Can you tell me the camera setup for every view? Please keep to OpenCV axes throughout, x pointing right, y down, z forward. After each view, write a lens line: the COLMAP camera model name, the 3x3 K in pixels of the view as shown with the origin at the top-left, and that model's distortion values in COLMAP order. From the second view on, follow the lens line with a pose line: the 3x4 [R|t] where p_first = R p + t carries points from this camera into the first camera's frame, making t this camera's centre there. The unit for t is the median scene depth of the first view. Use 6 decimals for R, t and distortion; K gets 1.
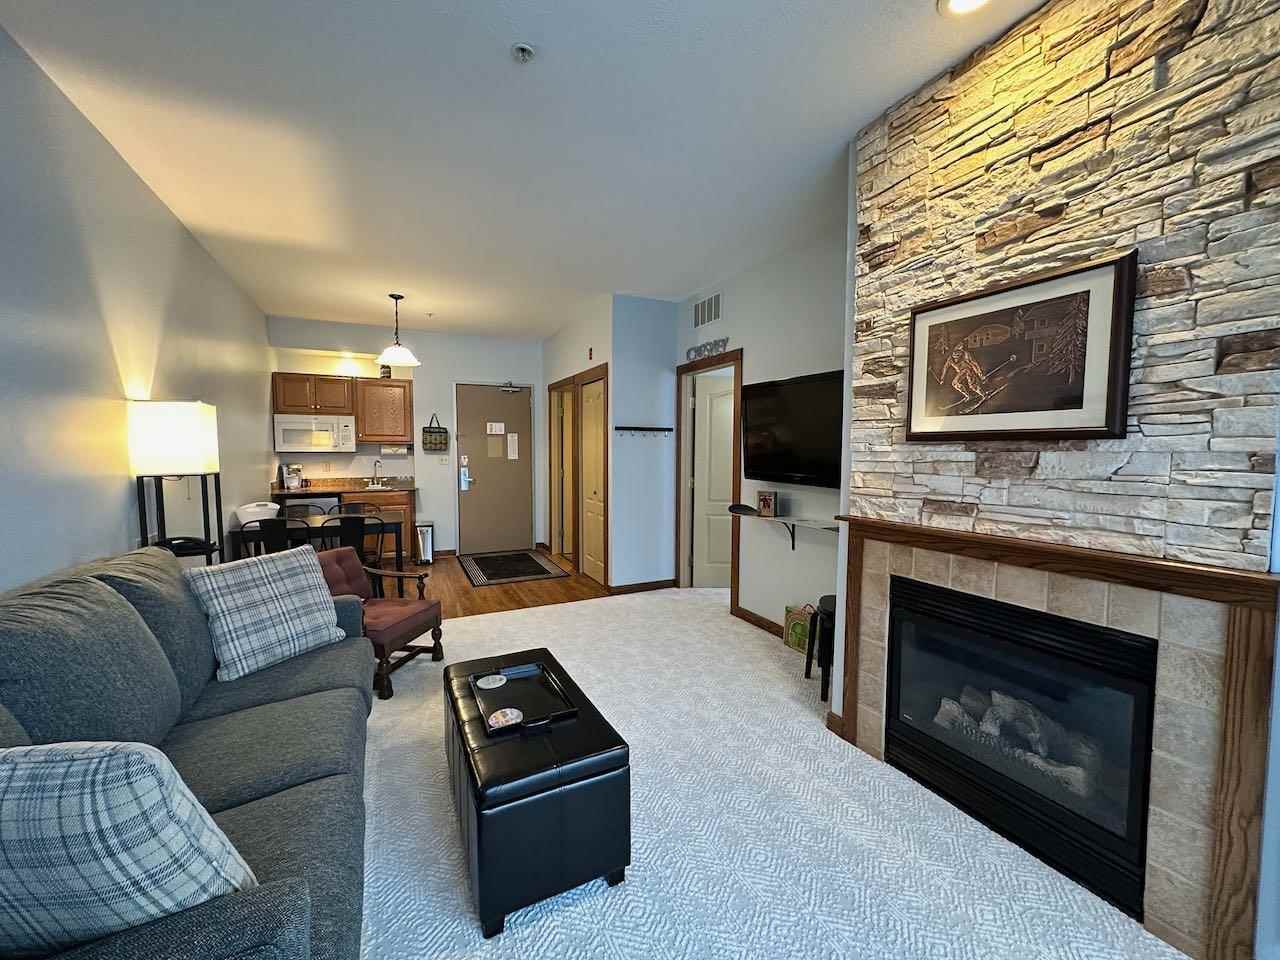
lens RADIAL K [[509.1, 0, 639.4], [0, 509.1, 479.3], [0, 0, 1]] dist [-0.003993, 0.000726]
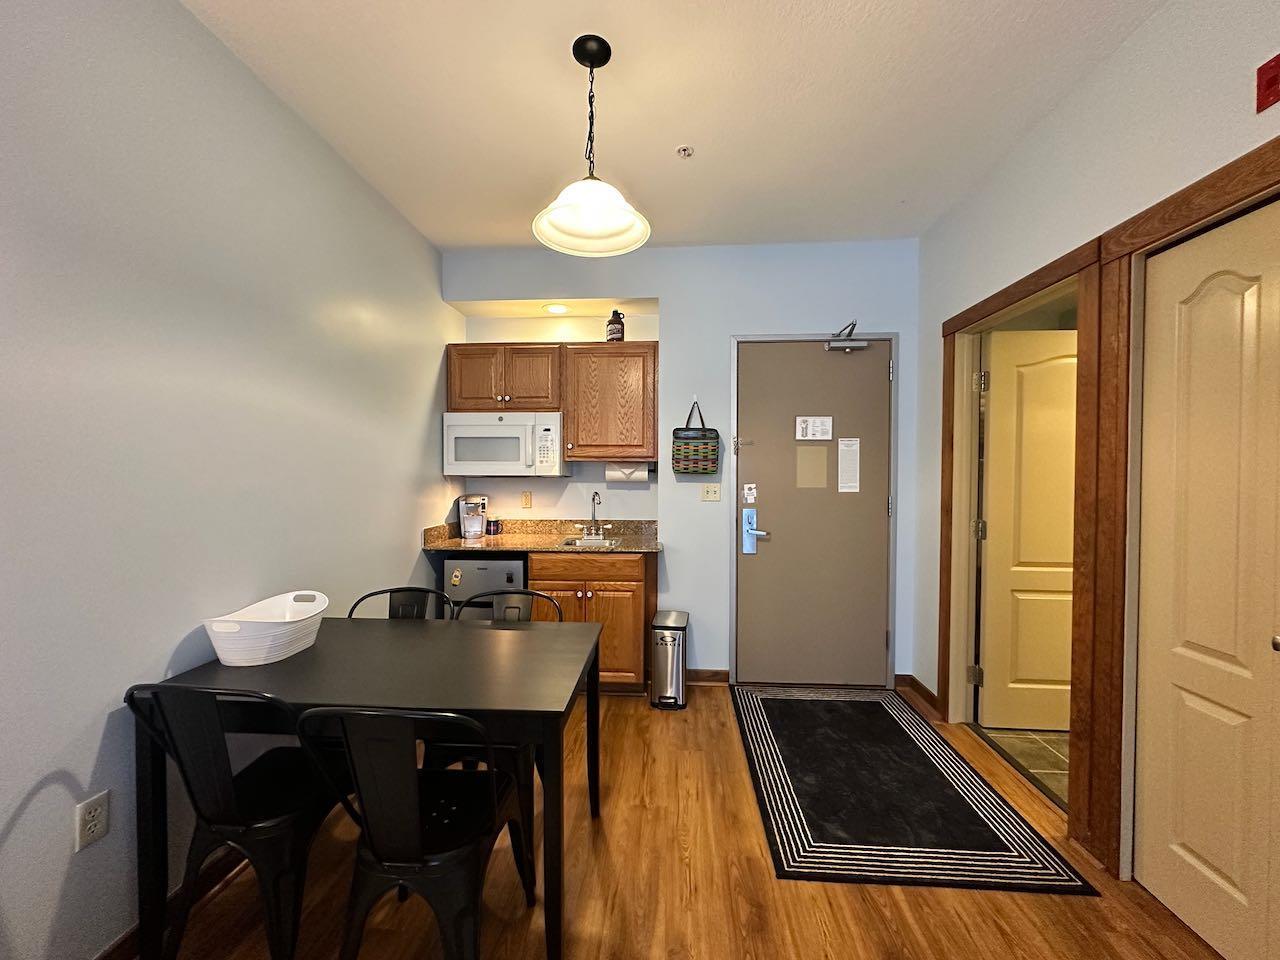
lens RADIAL K [[509.1, 0, 639.8], [0, 509.1, 478.8], [0, 0, 1]] dist [-0.003993, 0.000726]
pose [[0.867819, 0.008187, -0.496812, -0.535600], [-0.030182, 0.998887, -0.036260, -0.085358], [0.495962, 0.046462, 0.867100, 1.448567]]
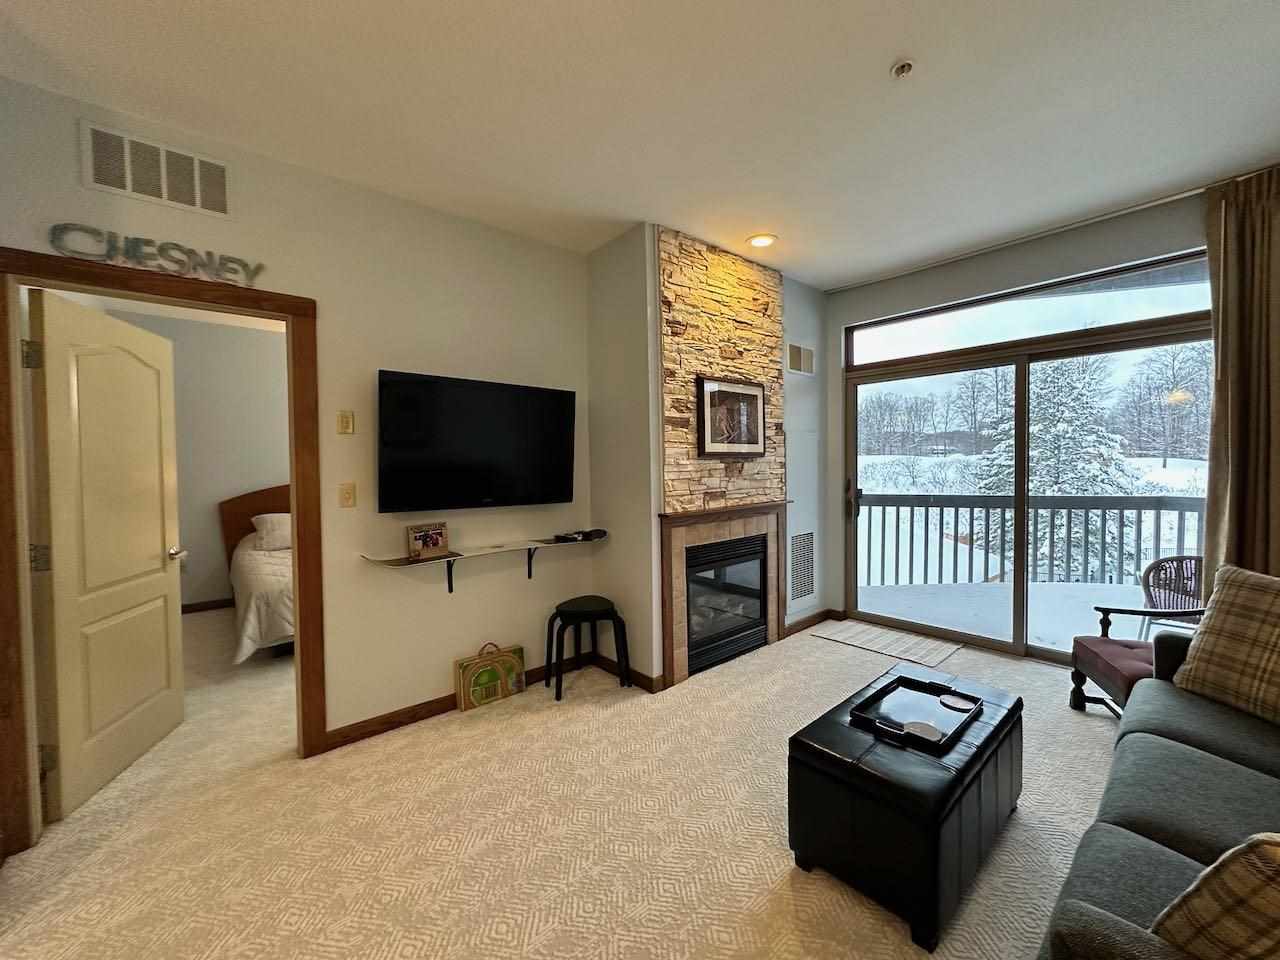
lens RADIAL K [[509.1, 0, 638.8], [0, 509.1, 479.7], [0, 0, 1]] dist [-0.003993, 0.000726]
pose [[-0.254717, -0.027373, 0.966628, -0.847098], [0.073014, 0.996201, 0.047450, -0.084196], [-0.964255, 0.082664, -0.251750, 1.415915]]
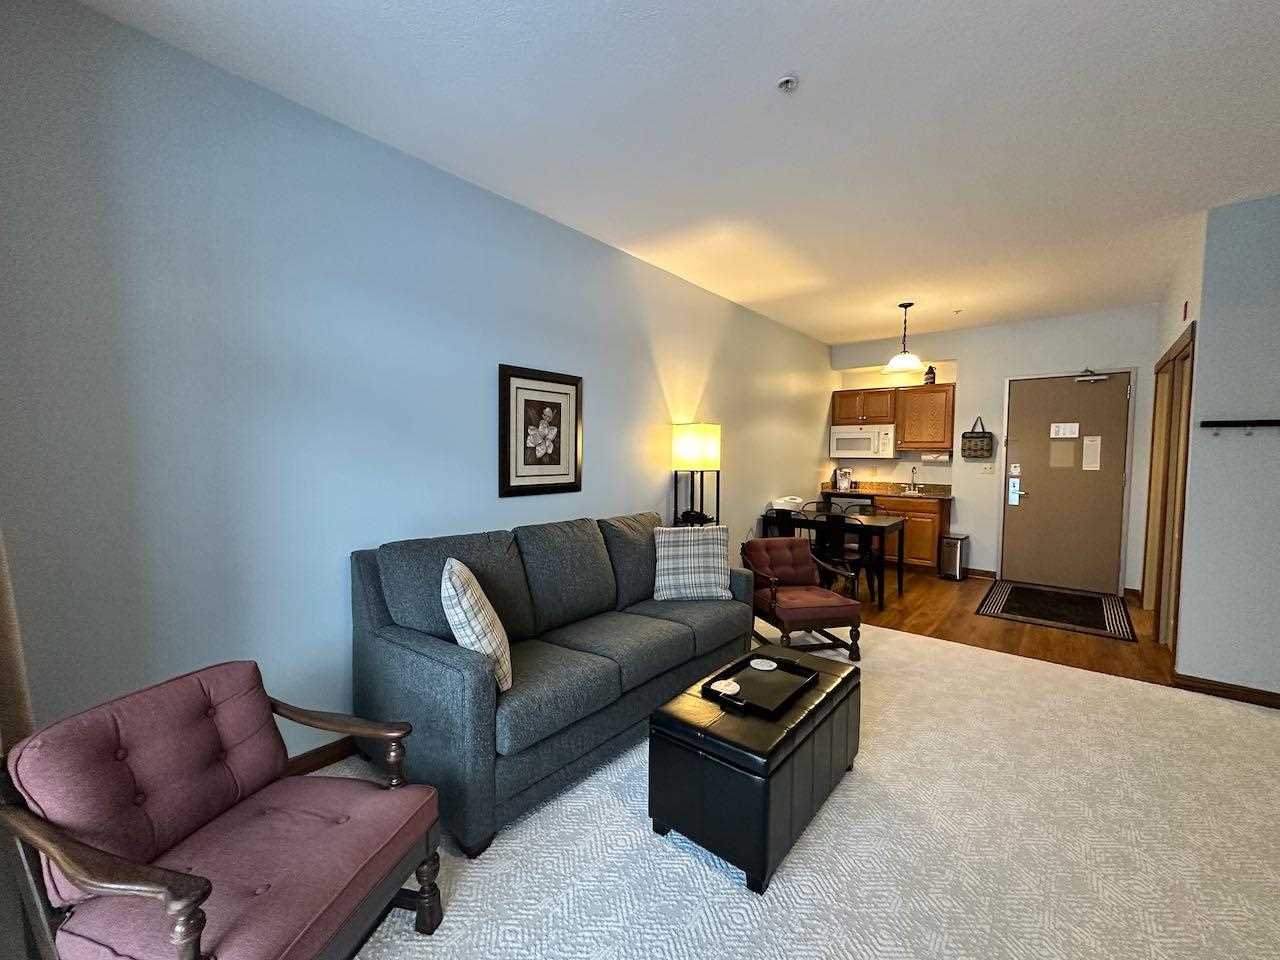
lens RADIAL K [[509.1, 0, 639.8], [0, 509.1, 480.2], [0, 0, 1]] dist [-0.003993, 0.000726]
pose [[0.399132, 0.050081, -0.915525, 0.515390], [-0.060862, 0.997752, 0.028046, -0.014994], [0.914871, 0.044527, 0.401283, 0.251166]]
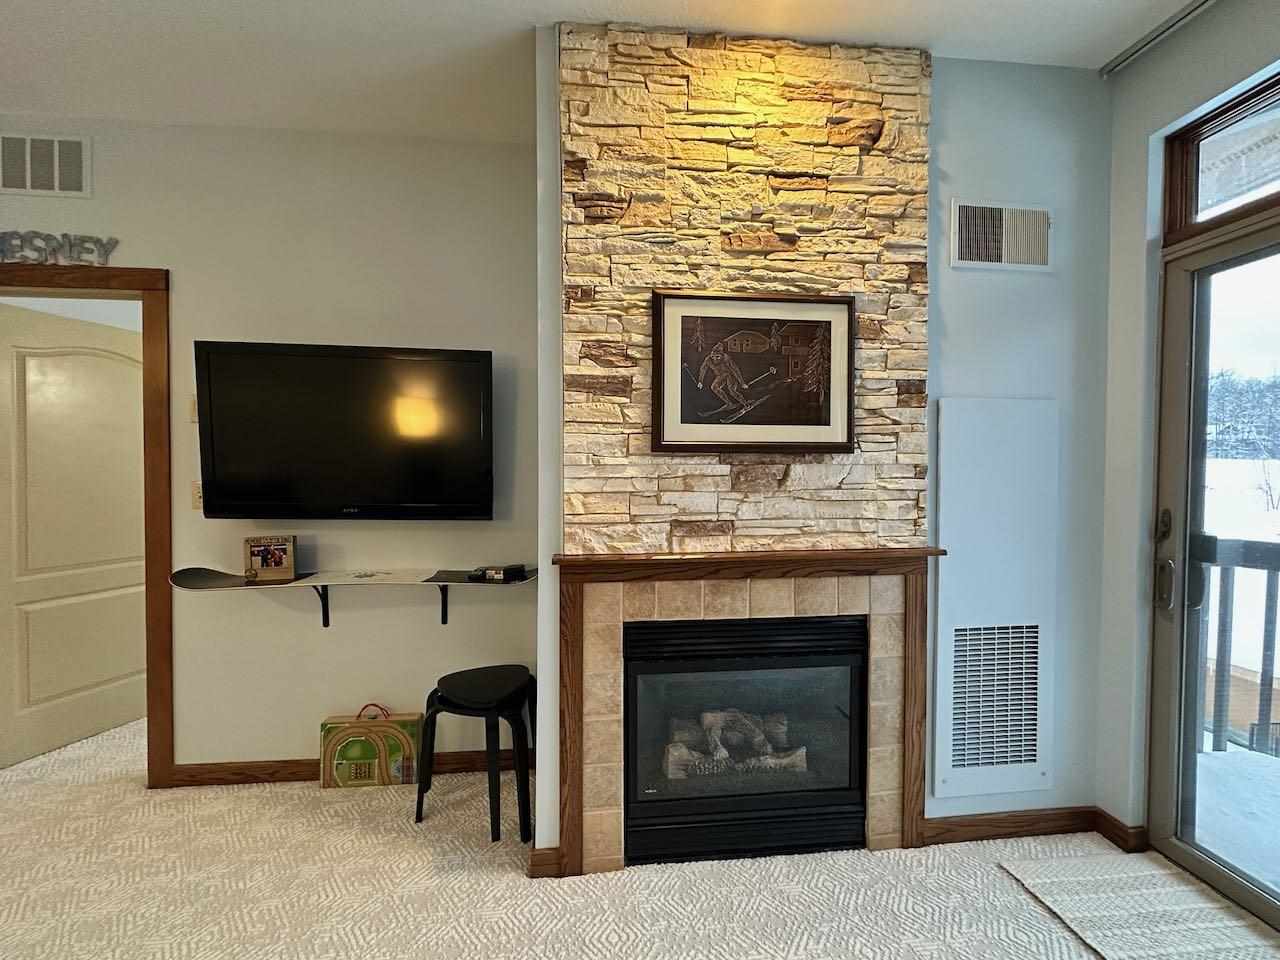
lens RADIAL K [[509.1, 0, 639.4], [0, 509.1, 480.0], [0, 0, 1]] dist [-0.003993, 0.000726]
pose [[0.350789, -0.020055, 0.936240, -0.213317], [0.054420, 0.998518, 0.000999, -0.028783], [-0.934872, 0.050600, 0.351360, 0.661819]]
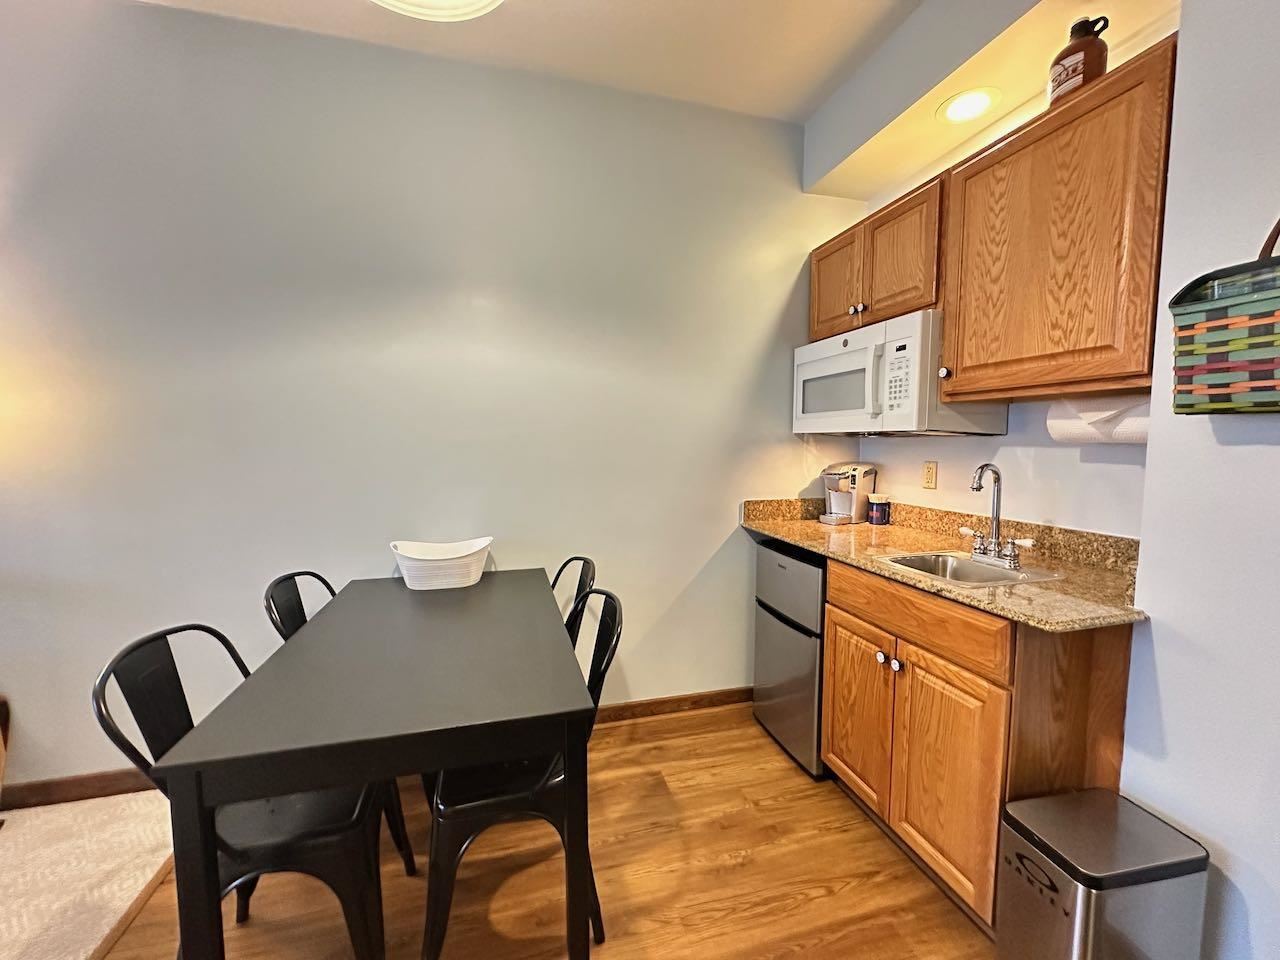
lens RADIAL K [[509.1, 0, 639.1], [0, 509.1, 479.6], [0, 0, 1]] dist [-0.003993, 0.000726]
pose [[-0.190170, 0.071638, -0.979134, -0.608995], [-0.061884, 0.994476, 0.084780, -0.105421], [0.979799, 0.076715, -0.184687, 2.311974]]
